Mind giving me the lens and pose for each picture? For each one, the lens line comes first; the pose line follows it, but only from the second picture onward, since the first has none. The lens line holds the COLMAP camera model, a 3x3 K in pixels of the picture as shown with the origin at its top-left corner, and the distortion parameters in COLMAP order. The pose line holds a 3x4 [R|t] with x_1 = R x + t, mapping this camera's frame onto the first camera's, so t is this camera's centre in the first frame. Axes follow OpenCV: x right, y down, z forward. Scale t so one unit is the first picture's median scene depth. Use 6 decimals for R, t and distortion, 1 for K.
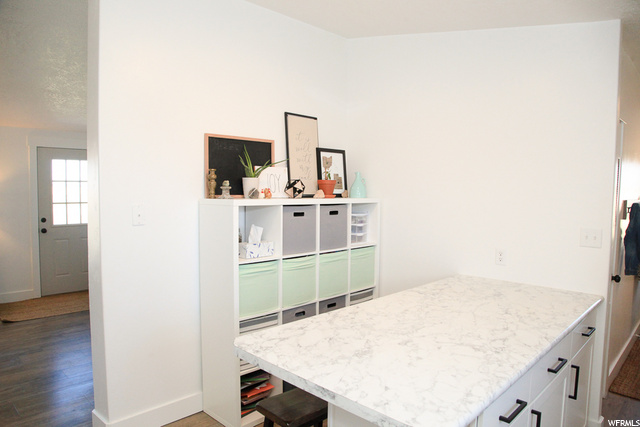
lens RADIAL K [[436.4, 0, 320.2], [0, 436.4, 213.0], [0, 0, 1]] dist [-0.111699, 0.052398]
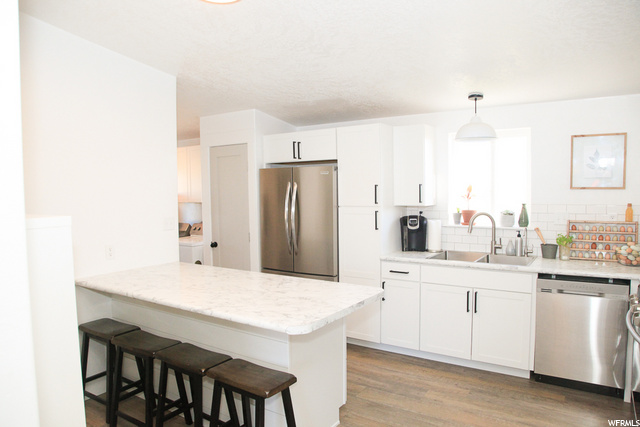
lens RADIAL K [[436.4, 0, 318.6], [0, 436.4, 214.7], [0, 0, 1]] dist [-0.111699, 0.052398]
pose [[-0.178611, -0.073590, 0.981164, -1.364676], [0.065888, 0.994066, 0.086552, -0.097338], [-0.981711, 0.080106, -0.172702, 1.158426]]
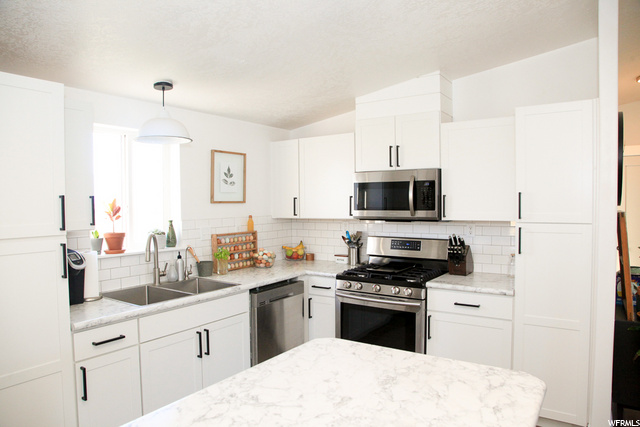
lens RADIAL K [[436.4, 0, 318.8], [0, 436.4, 214.6], [0, 0, 1]] dist [-0.111699, 0.052398]
pose [[-0.985586, -0.002536, -0.169157, 0.385036], [-0.017183, 0.996217, 0.085182, -0.095612], [0.168302, 0.086861, -0.981901, 1.781107]]
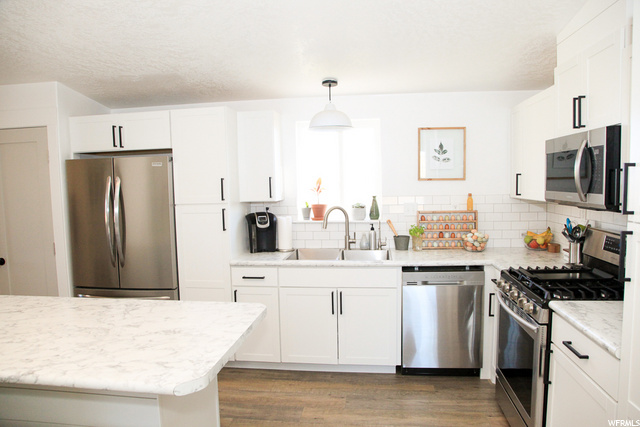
lens RADIAL K [[436.4, 0, 318.2], [0, 436.4, 213.2], [0, 0, 1]] dist [-0.111699, 0.052398]
pose [[-0.594560, -0.063936, 0.801505, -0.976929], [0.057612, 0.990884, 0.121779, -0.092885], [-0.801985, 0.118582, -0.585456, 1.273326]]
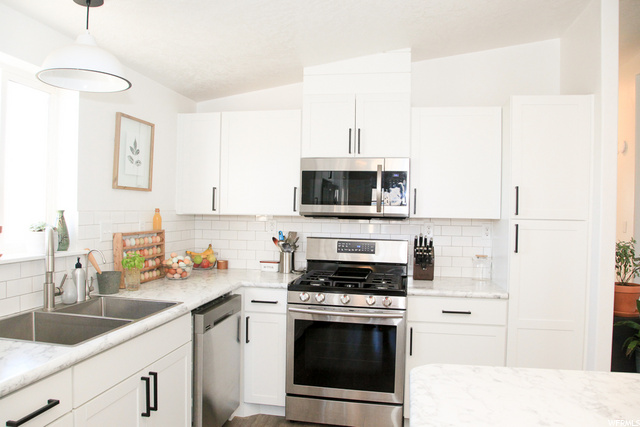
lens RADIAL K [[473.3, 0, 318.3], [0, 473.3, 213.6], [0, 0, 1]] dist [-0.104014, 0.039362]
pose [[-0.835051, -0.026742, -0.549522, 0.853804], [-0.063507, 0.996827, 0.047996, 0.009273], [0.546495, 0.074978, -0.834099, 1.289673]]
